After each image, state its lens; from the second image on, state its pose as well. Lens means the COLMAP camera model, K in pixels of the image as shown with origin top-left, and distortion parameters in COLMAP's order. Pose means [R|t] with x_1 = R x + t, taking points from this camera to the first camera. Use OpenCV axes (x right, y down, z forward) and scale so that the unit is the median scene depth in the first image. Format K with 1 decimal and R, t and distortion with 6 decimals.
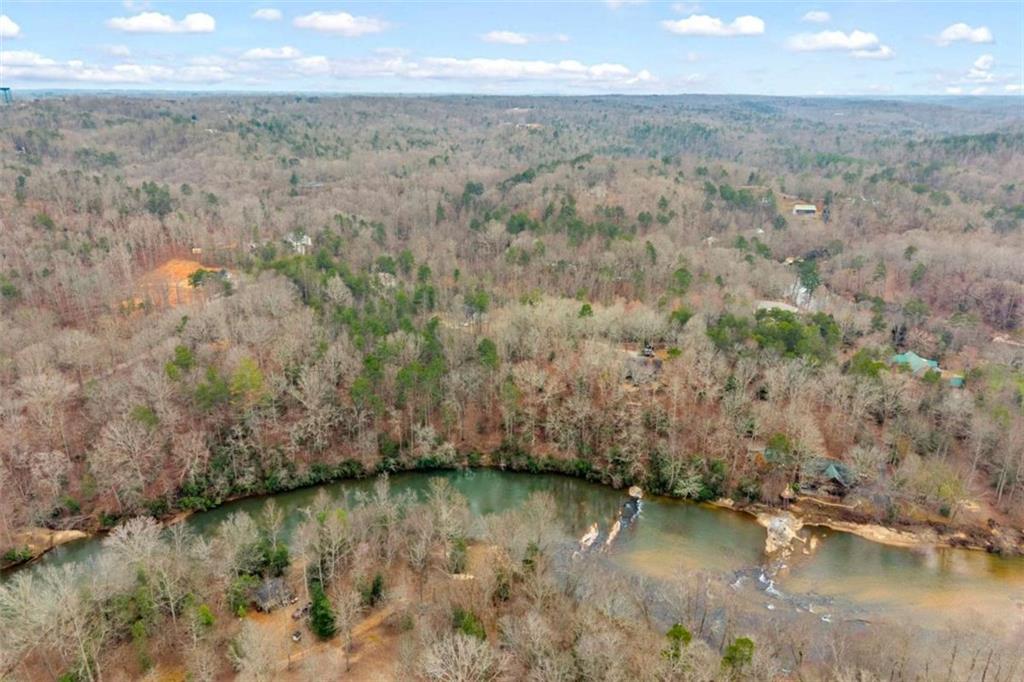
lens RADIAL K [[693.5, 0, 511.9], [0, 693.5, 334.8], [0, 0, 1]] dist [0.044266, -0.053565]
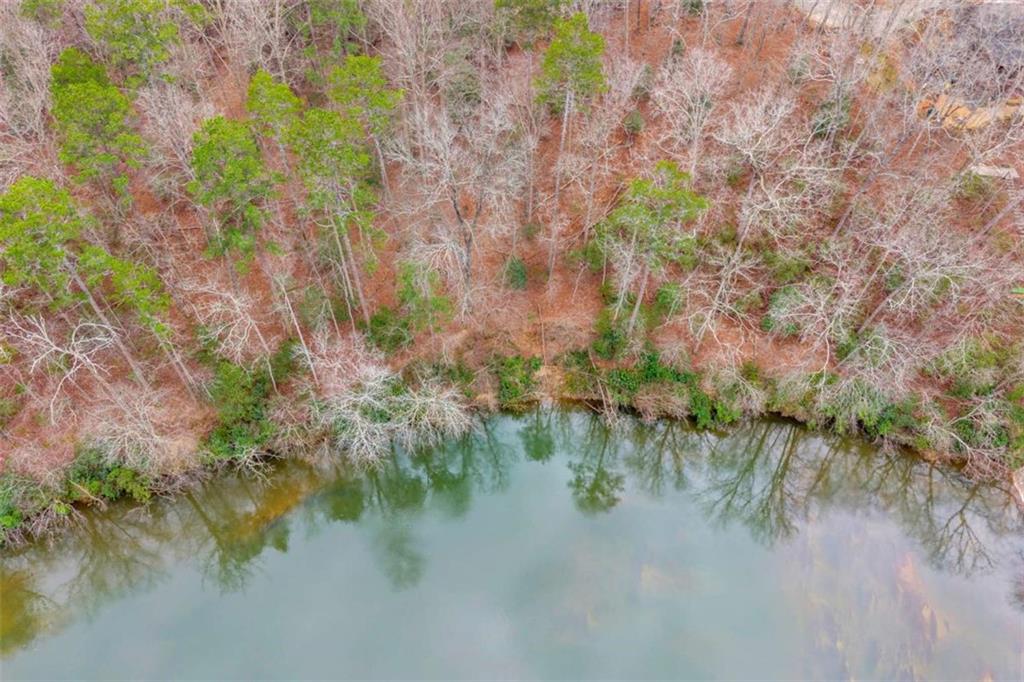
lens RADIAL K [[693.5, 0, 511.9], [0, 693.5, 334.8], [0, 0, 1]] dist [0.044266, -0.053565]
pose [[0.994178, -0.072449, 0.079760, -0.073906], [0.021127, 0.856911, 0.515031, -0.006834], [-0.105661, -0.510347, 0.853453, 0.686417]]
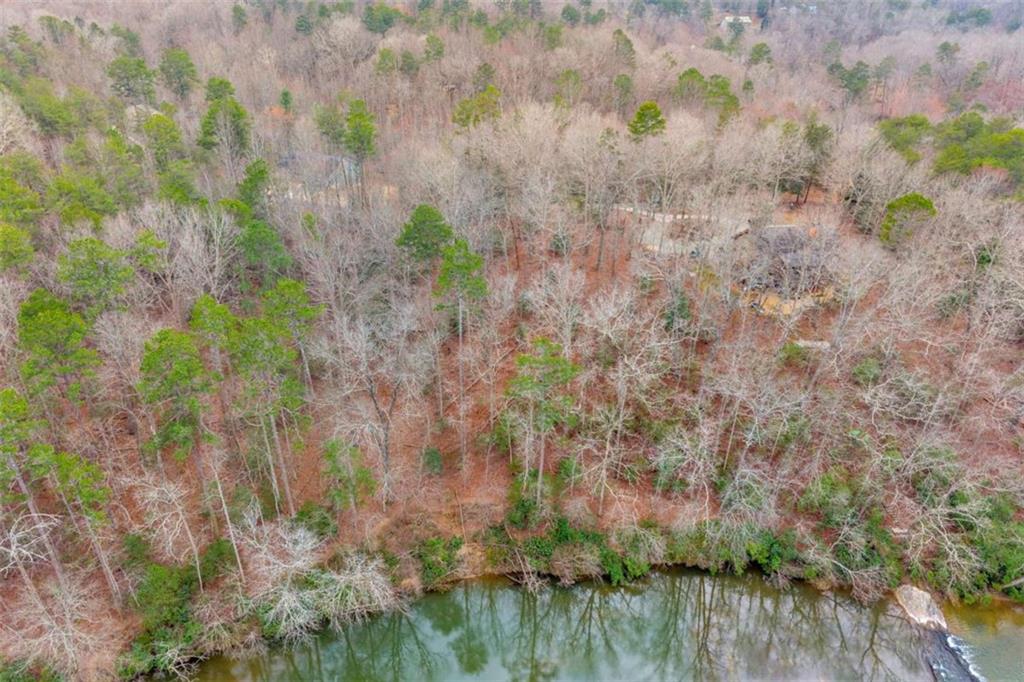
lens RADIAL K [[693.5, 0, 511.9], [0, 693.5, 334.8], [0, 0, 1]] dist [0.044266, -0.053565]
pose [[0.969368, -0.112779, 0.218188, -0.075029], [0.073709, 0.980978, 0.179579, 0.009411], [-0.234290, -0.157996, 0.959242, 0.636674]]
